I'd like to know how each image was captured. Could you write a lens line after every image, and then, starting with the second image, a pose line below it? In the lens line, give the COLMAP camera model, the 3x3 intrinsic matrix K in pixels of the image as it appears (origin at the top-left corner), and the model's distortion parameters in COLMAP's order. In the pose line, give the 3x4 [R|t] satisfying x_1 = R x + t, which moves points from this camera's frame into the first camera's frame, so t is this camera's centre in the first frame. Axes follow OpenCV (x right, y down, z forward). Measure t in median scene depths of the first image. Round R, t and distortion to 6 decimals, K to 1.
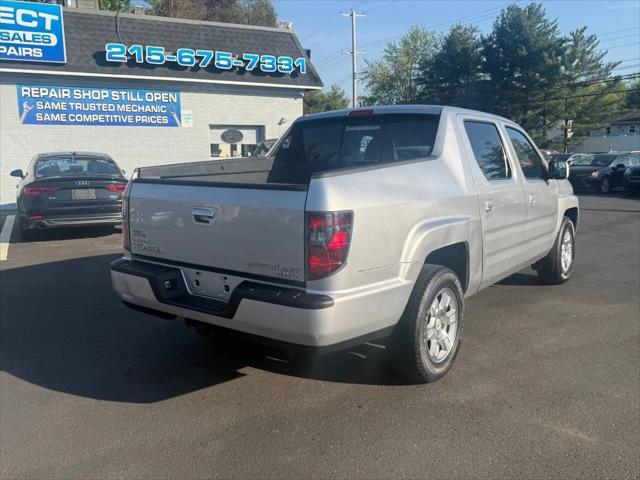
lens RADIAL K [[549.3, 0, 320.3], [0, 549.3, 243.7], [0, 0, 1]] dist [0.063442, -0.111456]
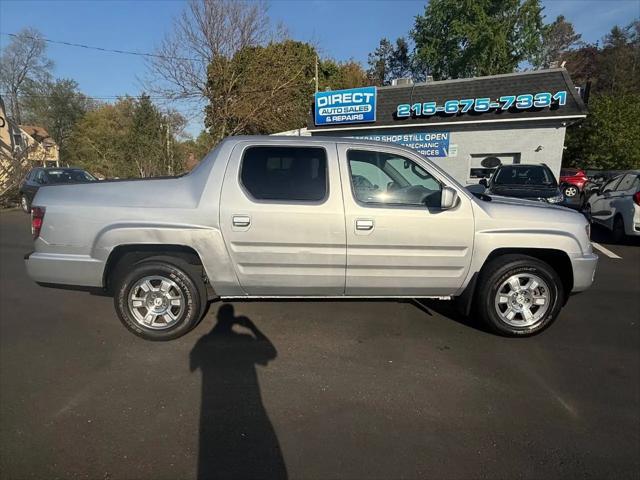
lens RADIAL K [[359.3, 0, 336.9], [0, 359.3, 232.2], [0, 0, 1]] dist [0.026972, -0.004568]
pose [[0.626169, 0.131397, -0.768536, 0.313601], [-0.135029, 0.989078, 0.059088, -0.037642], [0.767906, 0.066775, 0.637072, 0.212077]]
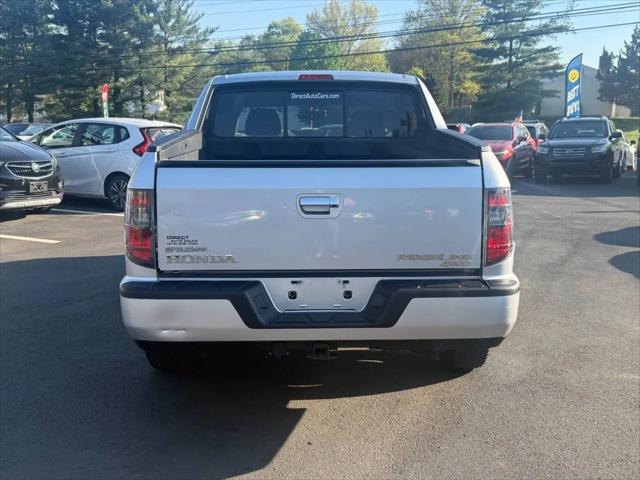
lens RADIAL K [[700.5, 0, 324.5], [0, 700.5, 252.9], [0, 0, 1]] dist [0.042173, 0.000000]
pose [[0.791324, -0.103965, 0.602492, -0.180213], [0.098064, 0.994261, 0.042769, -0.005691], [-0.603481, 0.025239, 0.796978, 0.047938]]
